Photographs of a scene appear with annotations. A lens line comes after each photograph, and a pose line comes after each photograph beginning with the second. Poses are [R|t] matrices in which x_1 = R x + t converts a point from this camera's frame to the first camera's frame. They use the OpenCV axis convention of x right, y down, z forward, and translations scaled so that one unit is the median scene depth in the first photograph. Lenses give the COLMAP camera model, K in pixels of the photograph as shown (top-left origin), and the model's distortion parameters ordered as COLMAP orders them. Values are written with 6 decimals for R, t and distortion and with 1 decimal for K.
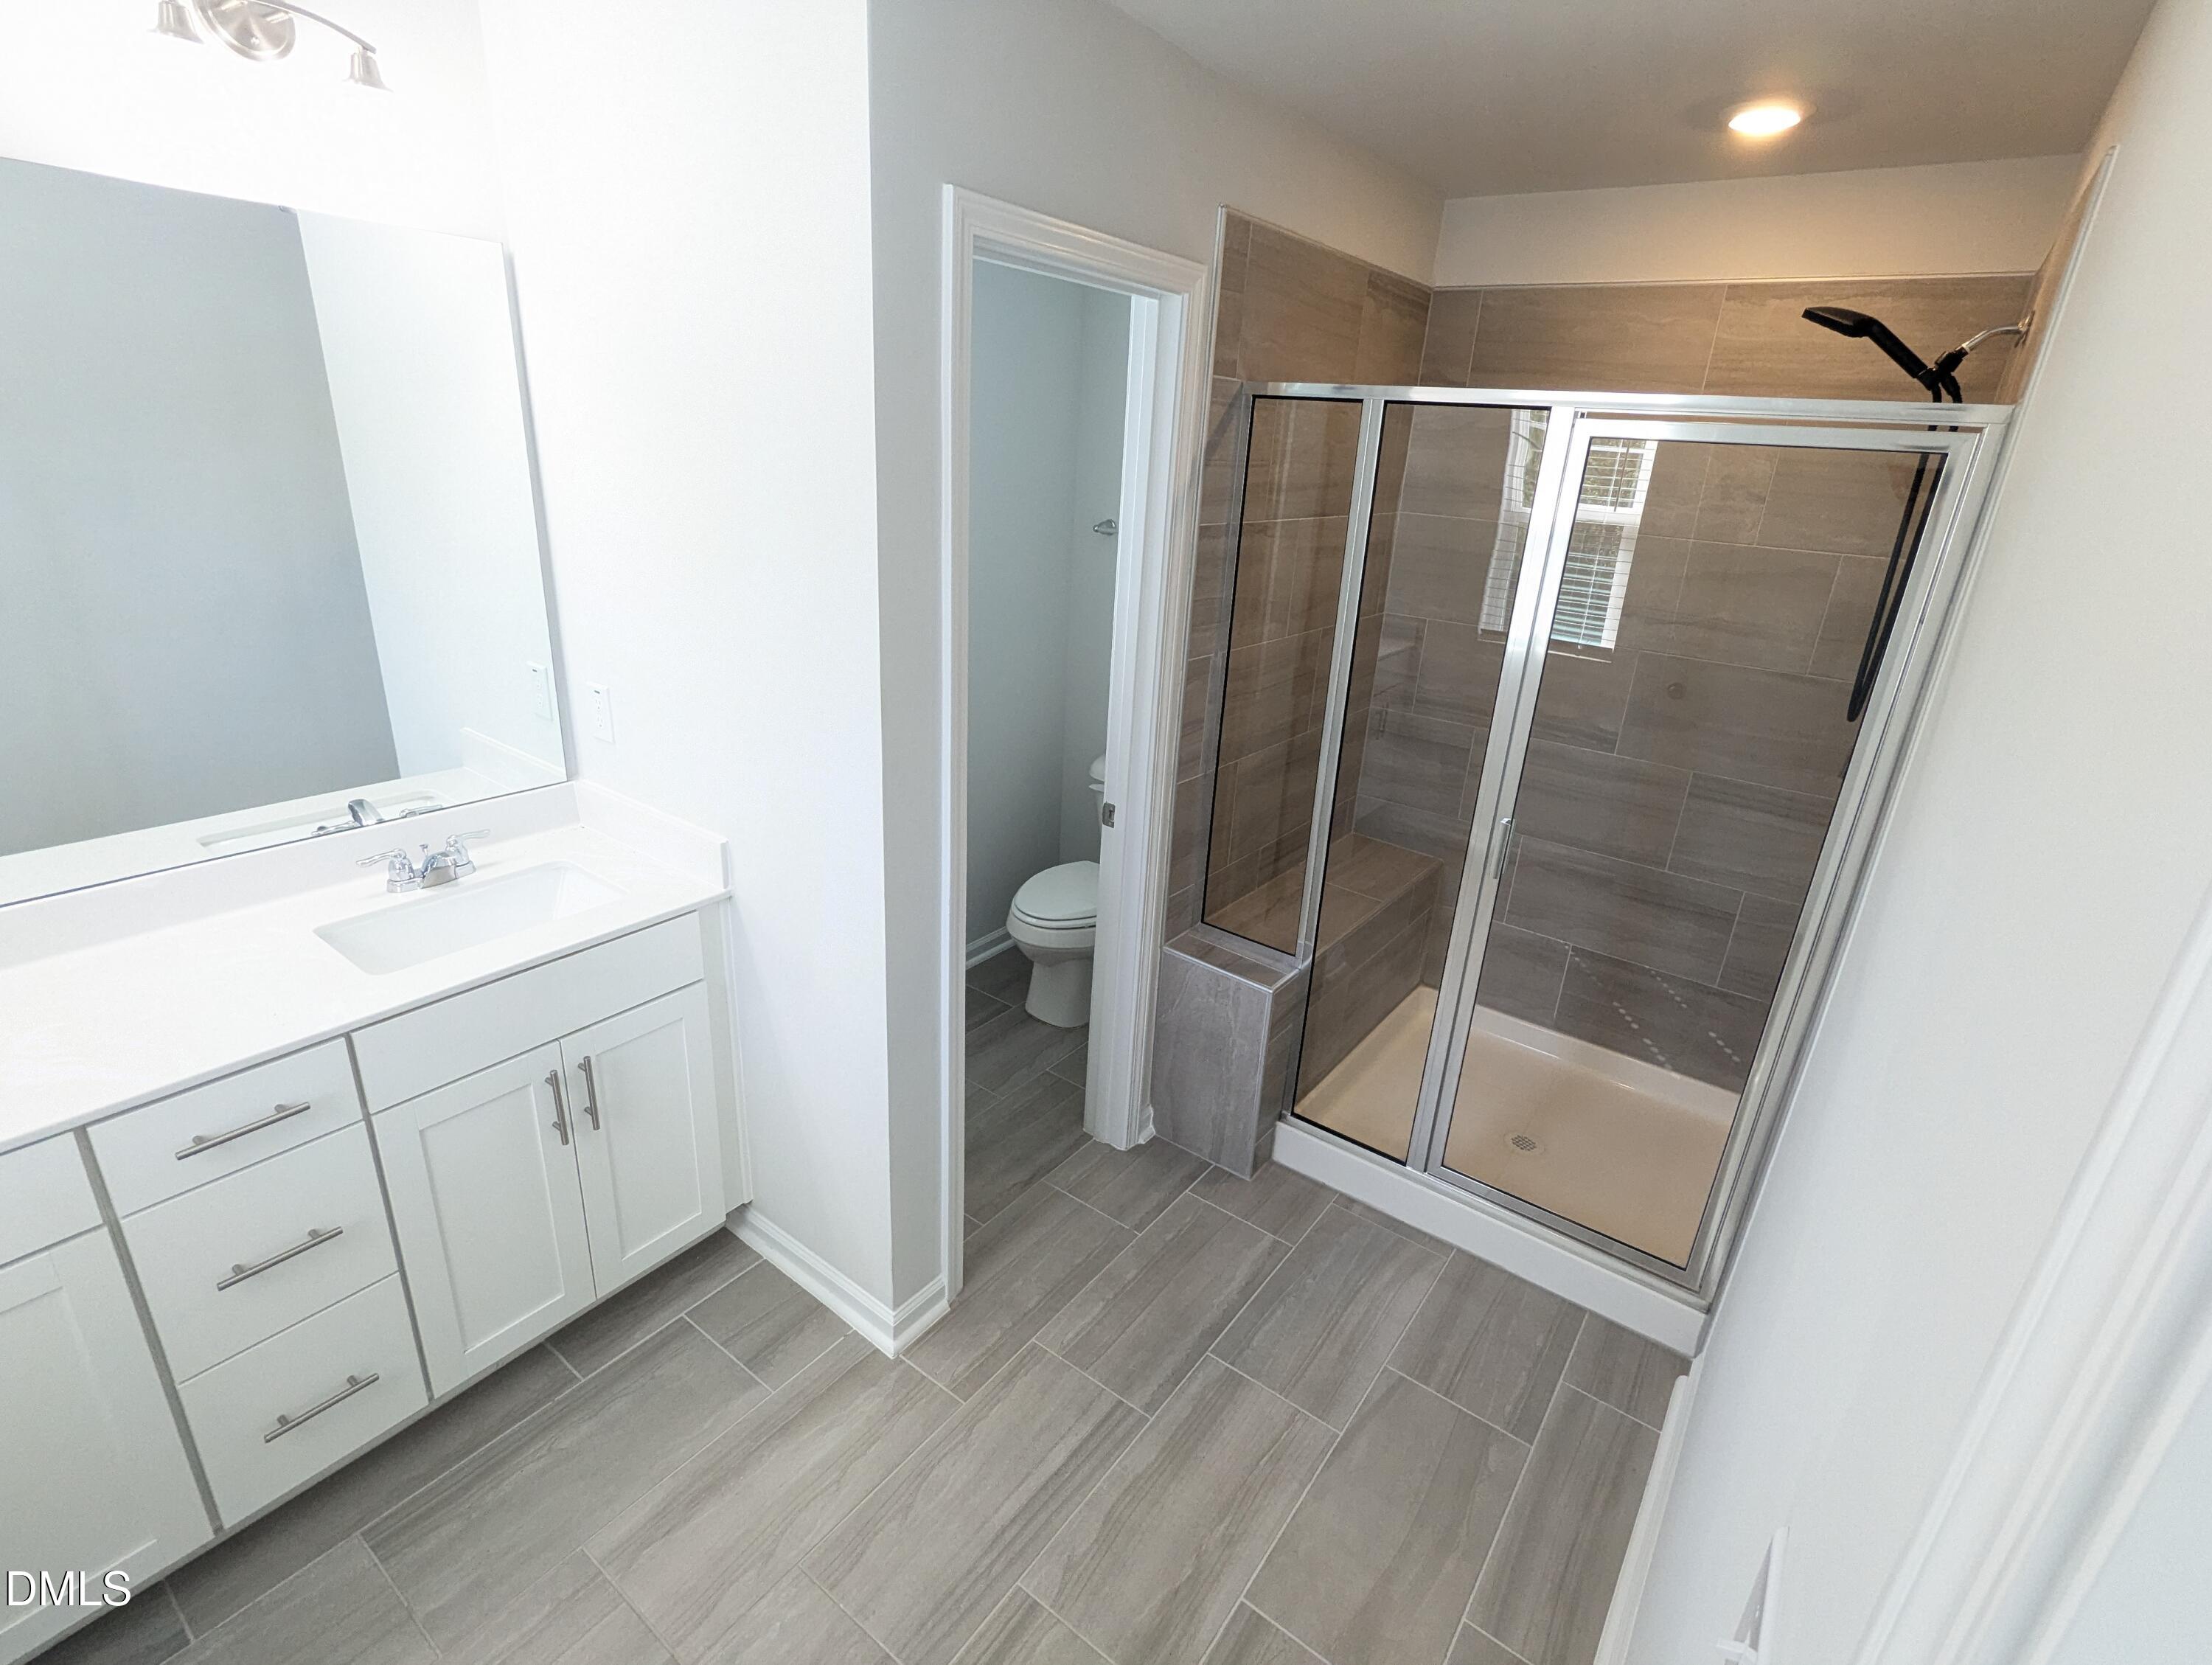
lens RADIAL K [[1053.9, 0, 1101.4], [0, 1053.9, 829.9], [0, 0, 1]] dist [-0.001050, 0.002429]
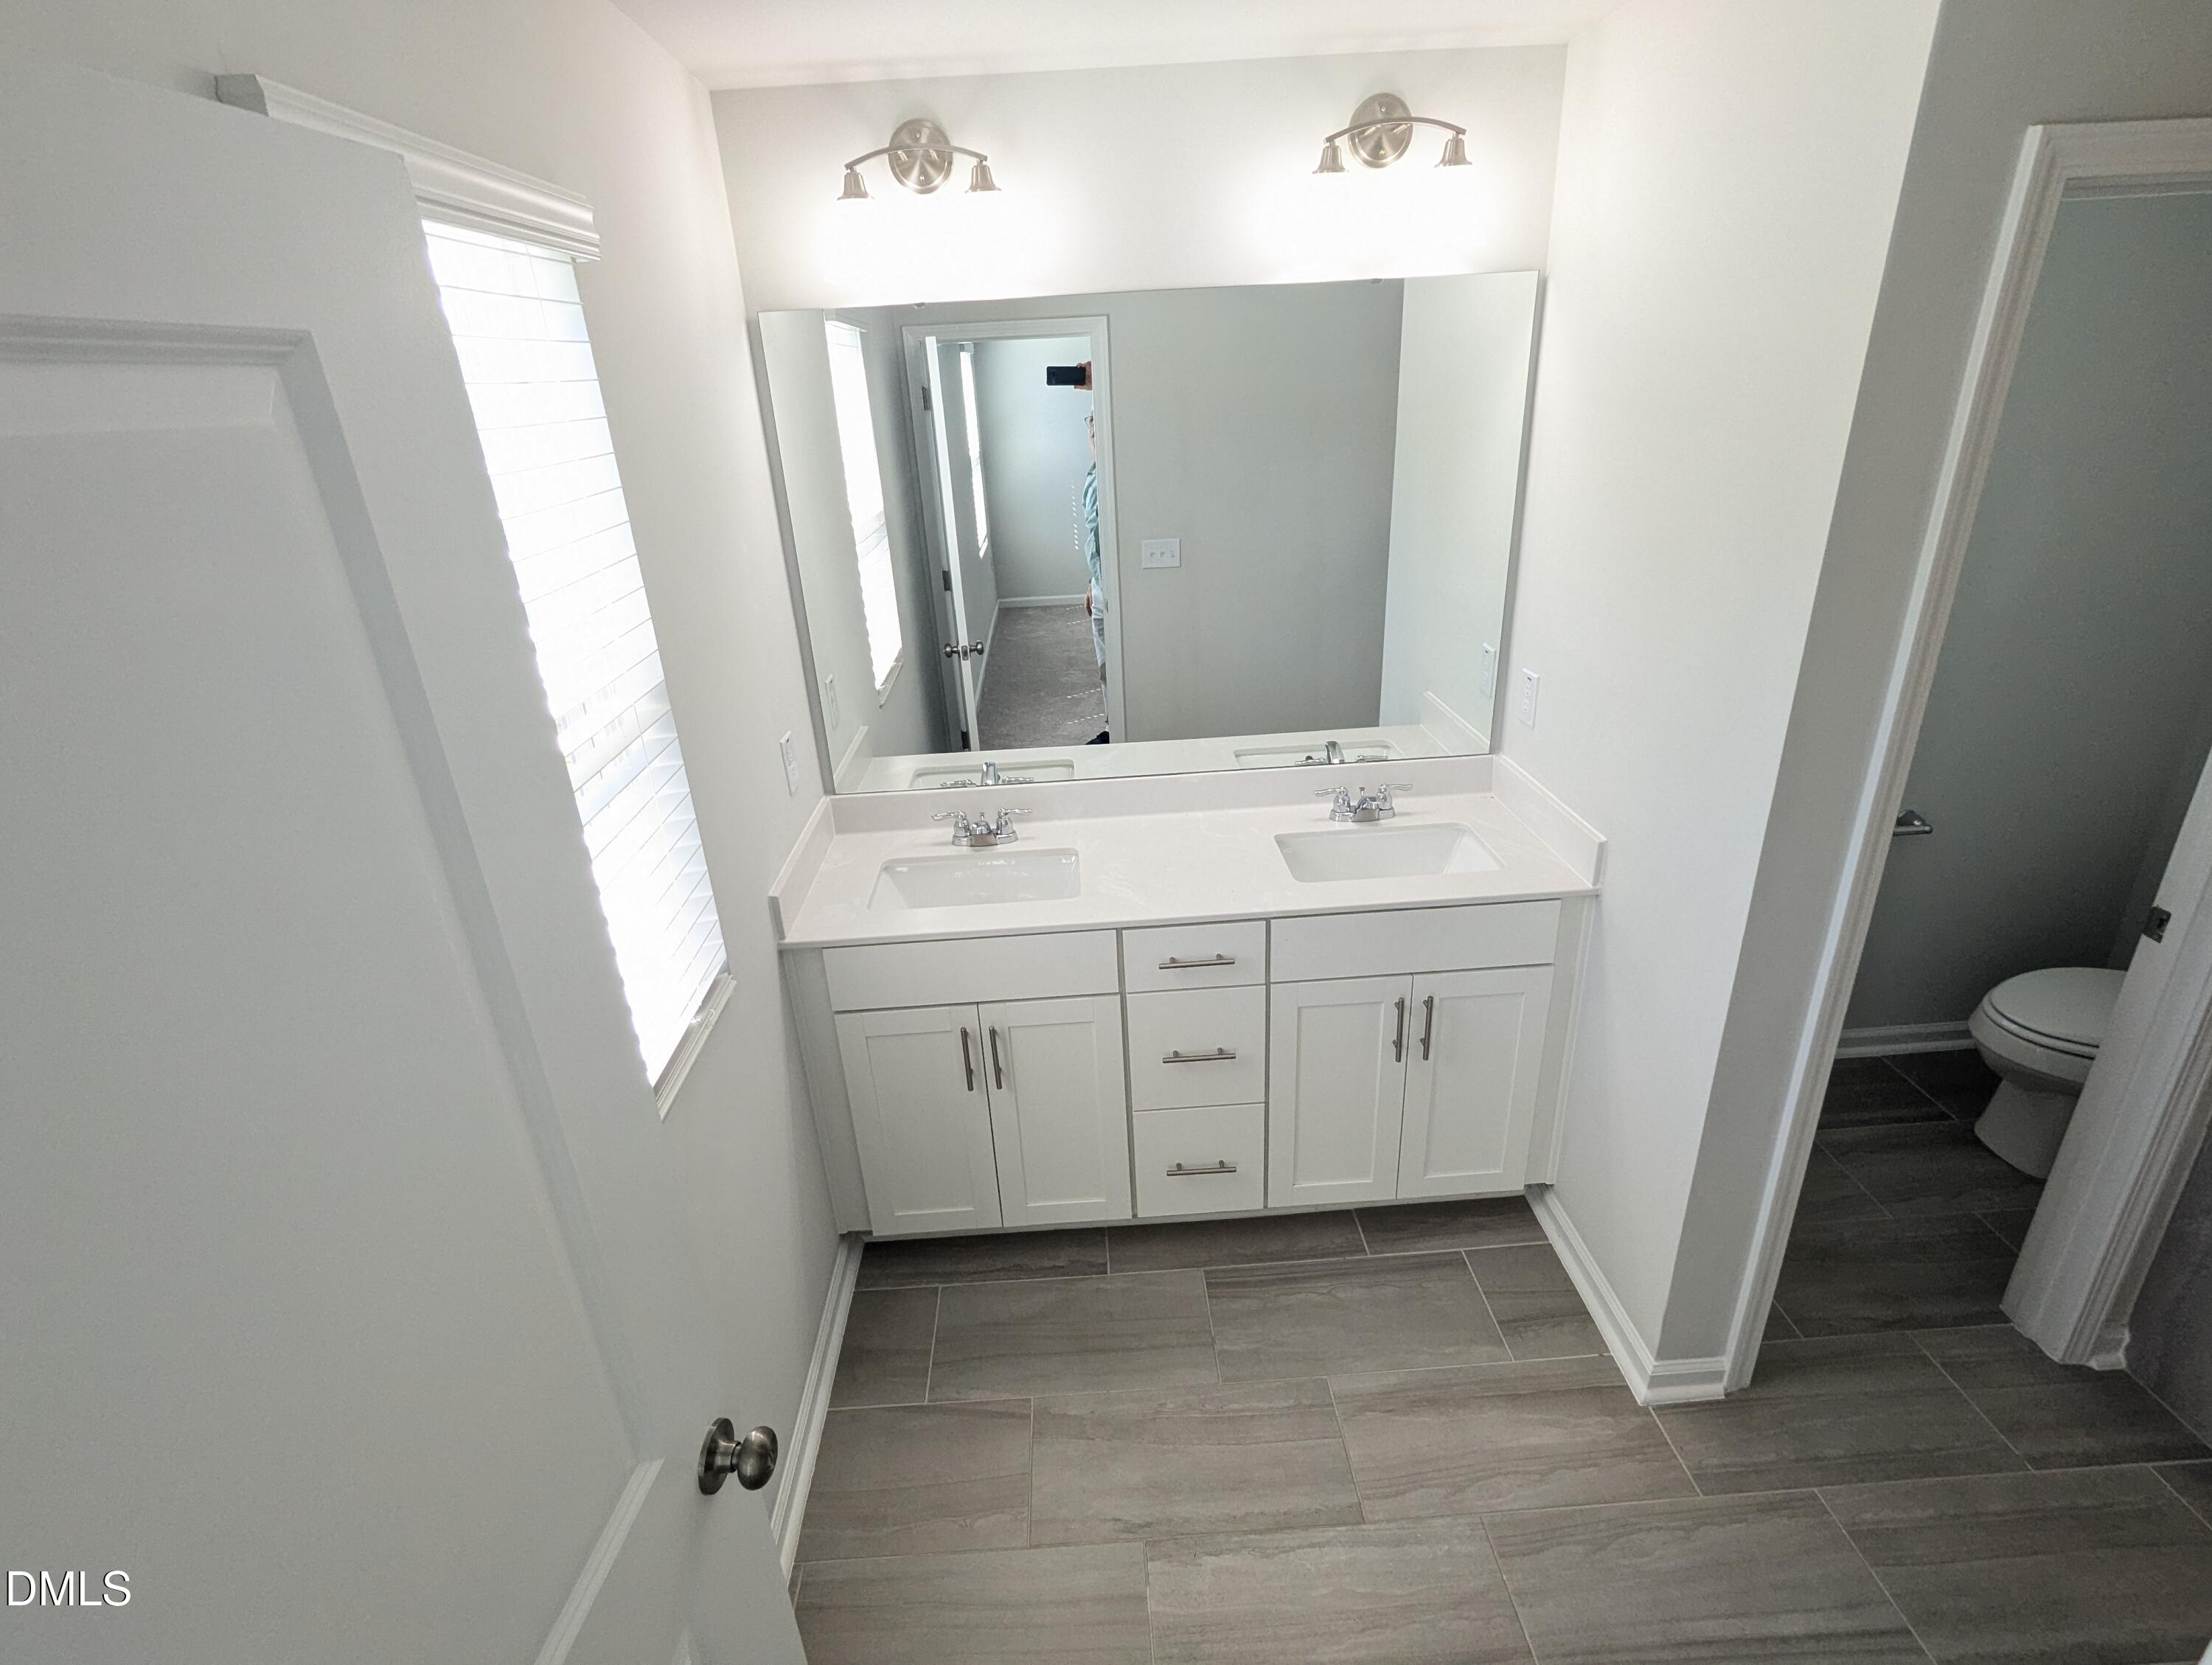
lens RADIAL K [[1053.9, 0, 1117.5], [0, 1053.9, 834.3], [0, 0, 1]] dist [-0.001050, 0.002429]
pose [[0.633988, 0.226462, -0.739441, 0.094850], [-0.196943, 0.971917, 0.128804, -0.033743], [0.747845, 0.063968, 0.660784, -0.023174]]
